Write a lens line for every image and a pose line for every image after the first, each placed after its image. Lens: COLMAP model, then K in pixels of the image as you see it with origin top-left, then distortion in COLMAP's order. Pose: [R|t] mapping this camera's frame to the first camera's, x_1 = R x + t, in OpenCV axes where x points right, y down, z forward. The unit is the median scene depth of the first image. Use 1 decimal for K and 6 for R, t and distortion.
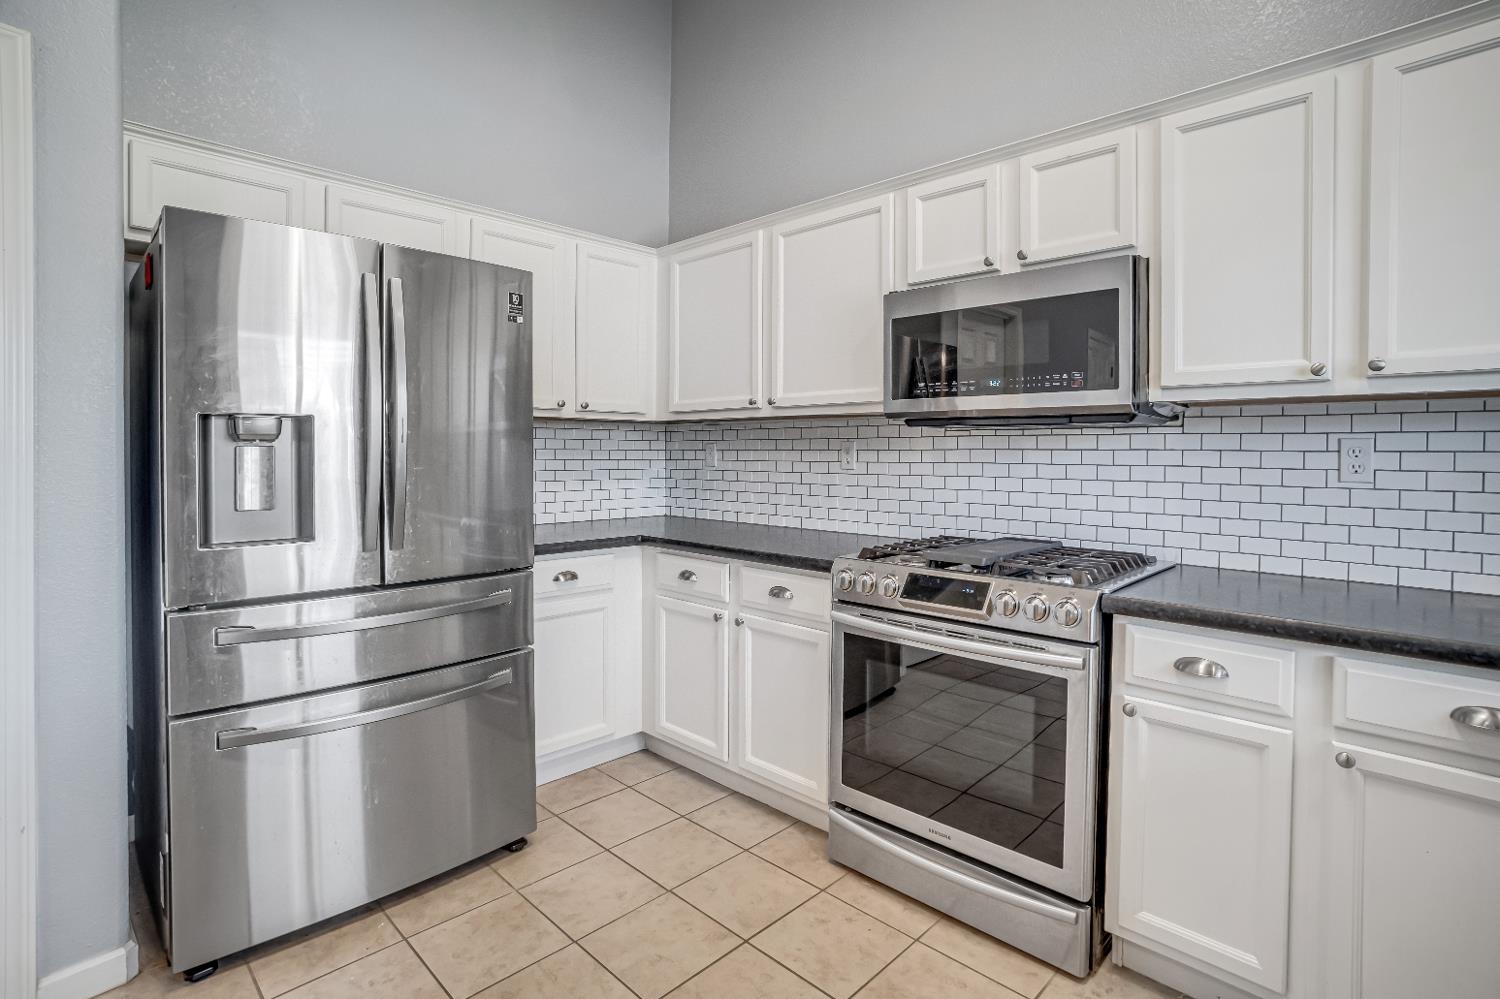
lens RADIAL K [[737.3, 0, 745.4], [0, 737.3, 456.4], [0, 0, 1]] dist [-0.026366, 0.000513]
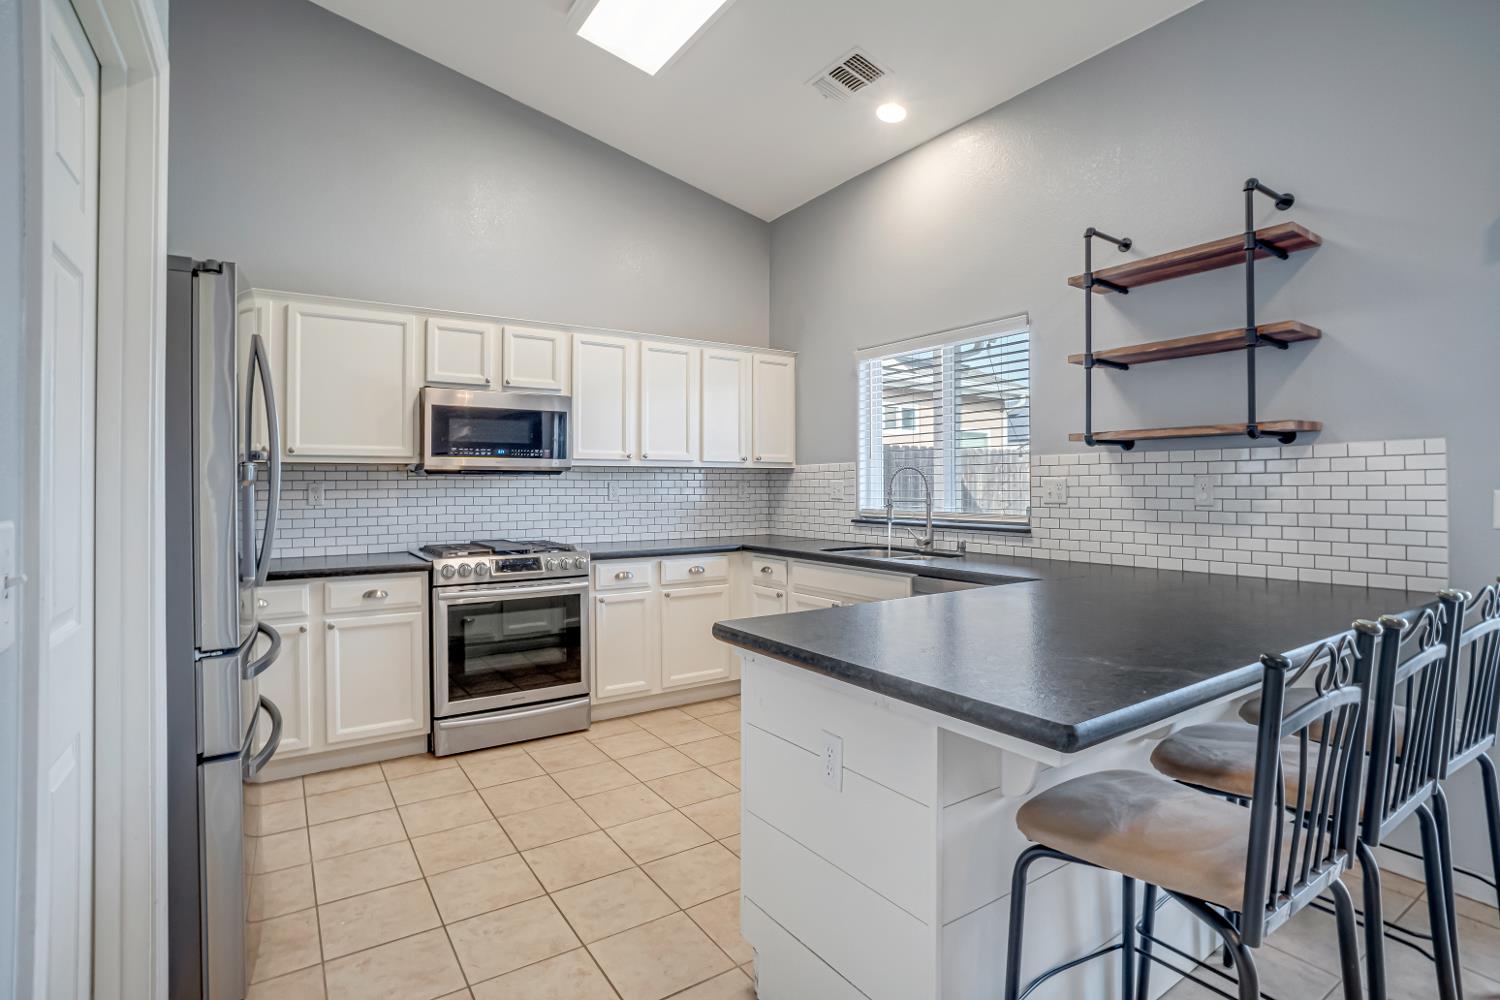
lens RADIAL K [[743.7, 0, 743.5], [0, 743.7, 468.5], [0, 0, 1]] dist [-0.004396, -0.000243]
pose [[0.213335, 0.018793, 0.976798, -1.379213], [0.016071, 0.999612, -0.022742, -0.006992], [-0.976847, 0.020550, 0.212950, 0.042900]]
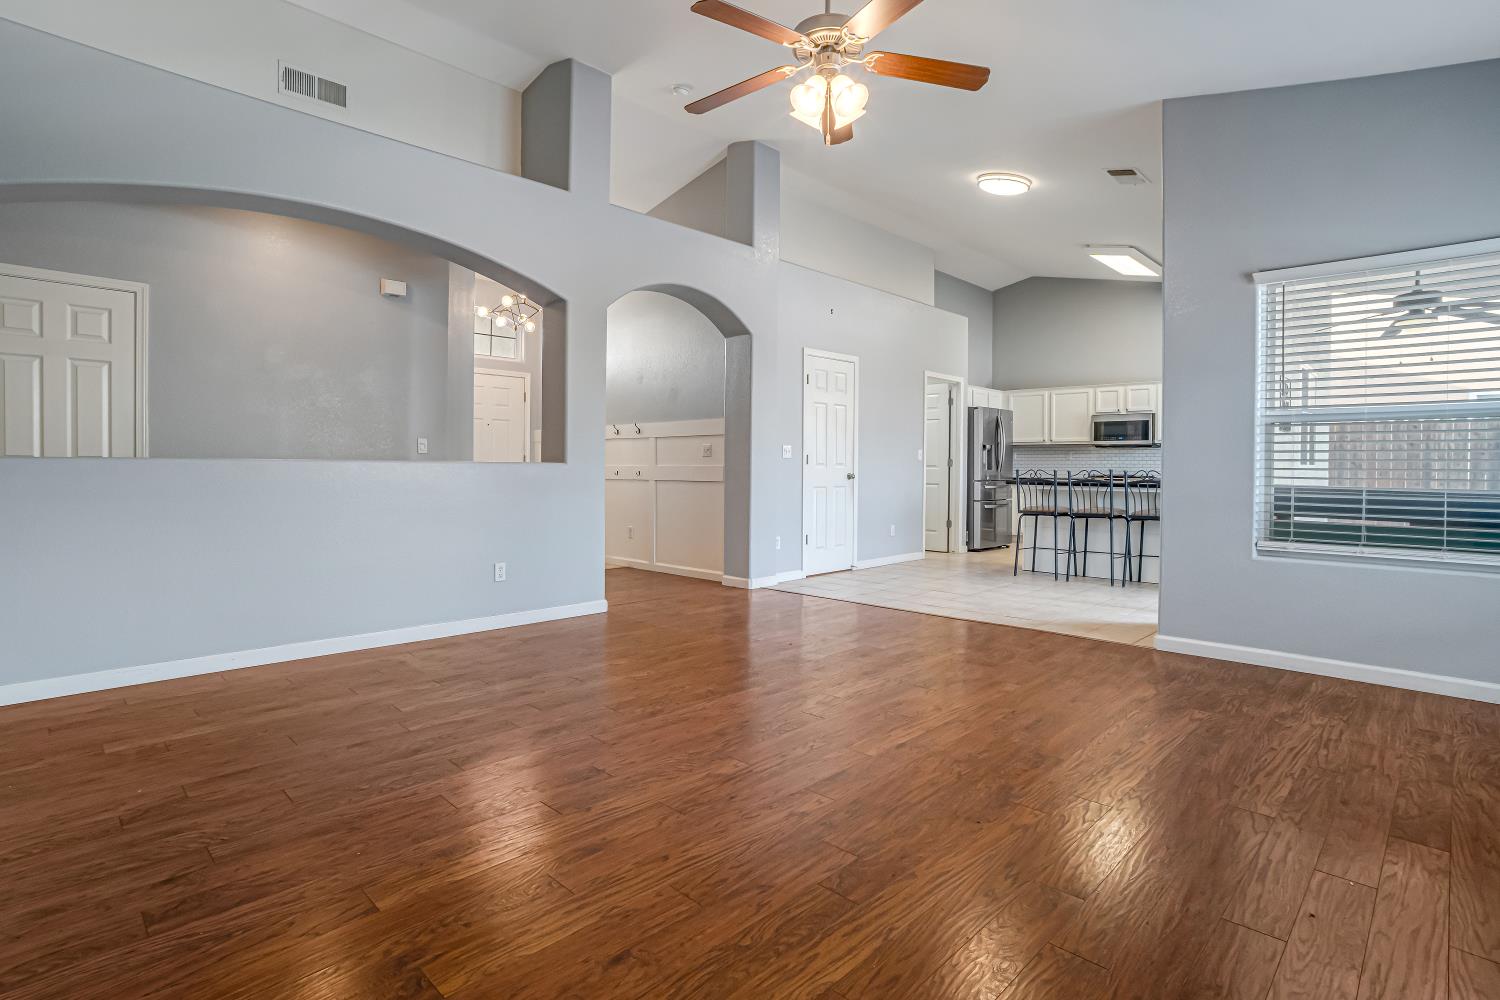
lens RADIAL K [[728.5, 0, 776.3], [0, 728.5, 480.2], [0, 0, 1]] dist [-0.024716, 0.000275]
pose [[0.999499, 0.003546, 0.031464, -2.014190], [-0.003782, 0.999965, 0.007441, 0.140620], [-0.031437, -0.007556, 0.999477, -3.551833]]
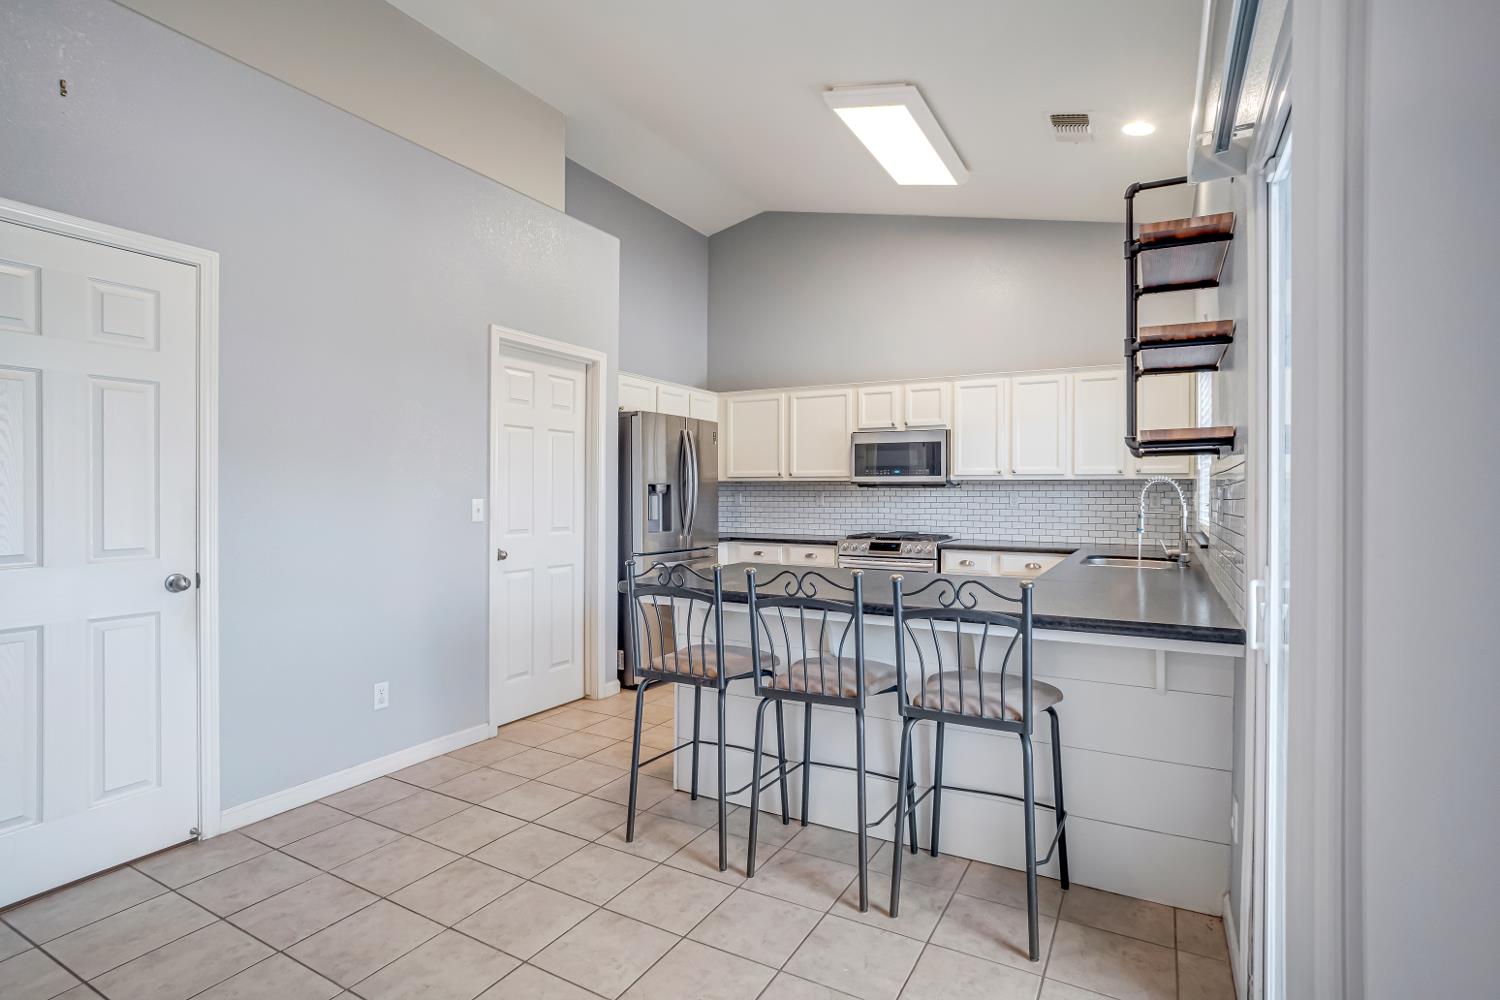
lens RADIAL K [[738.4, 0, 750.0], [0, 738.4, 500.0], [0, 0, 1]] dist [-0.002397, 0.000481]
pose [[0.964614, -0.001224, 0.263664, -0.932554], [0.002006, 0.999994, -0.002698, 0.010144], [-0.263659, 0.003132, 0.964611, -1.523852]]
